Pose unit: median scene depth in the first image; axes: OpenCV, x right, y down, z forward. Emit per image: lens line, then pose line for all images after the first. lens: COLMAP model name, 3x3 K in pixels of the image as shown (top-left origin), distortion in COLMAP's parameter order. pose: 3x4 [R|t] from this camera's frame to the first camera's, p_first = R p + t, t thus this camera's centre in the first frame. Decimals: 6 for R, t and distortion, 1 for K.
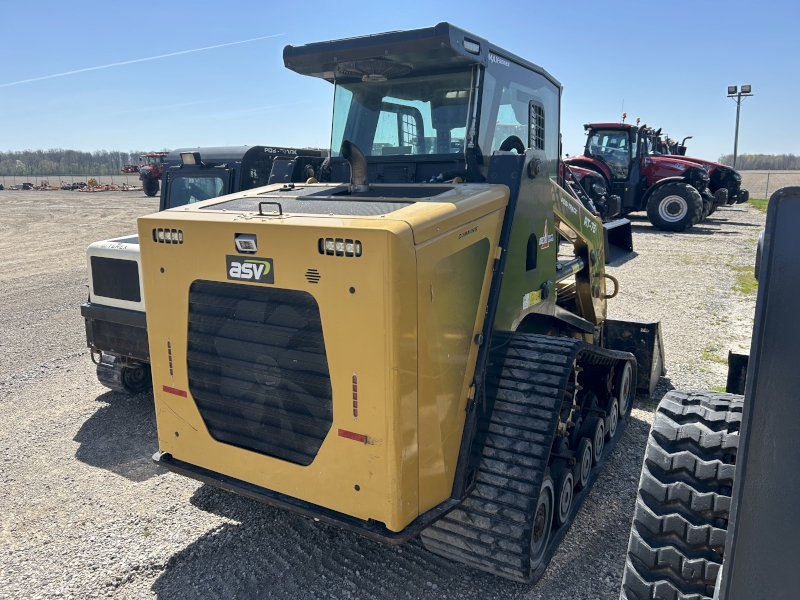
lens RADIAL K [[608.5, 0, 401.1], [0, 608.5, 300.1], [0, 0, 1]] dist [0.034357, -0.022312]
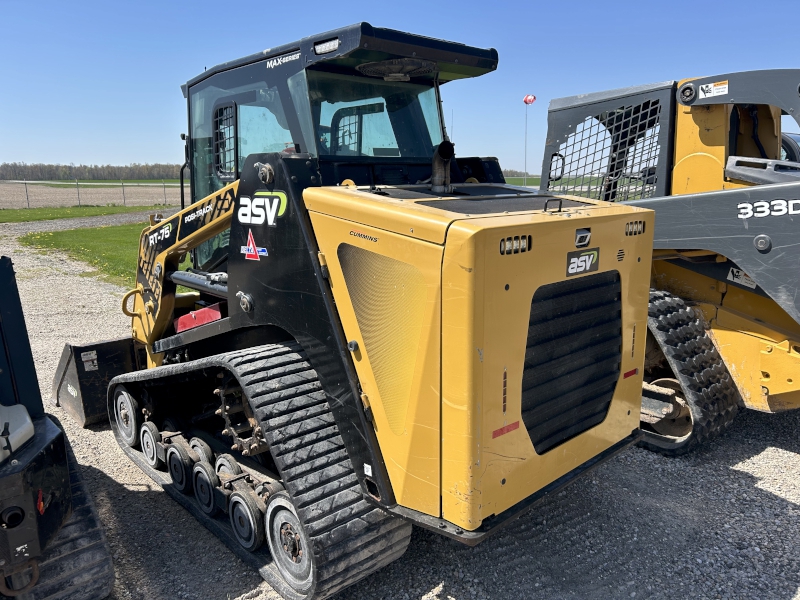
lens RADIAL K [[608.5, 0, 400.3], [0, 608.5, 299.1], [0, 0, 1]] dist [0.034357, -0.022312]
pose [[0.279038, -0.182362, 0.942805, -1.320106], [0.200084, 0.971295, 0.128654, -0.183714], [-0.939204, 0.152741, 0.307516, 0.961303]]
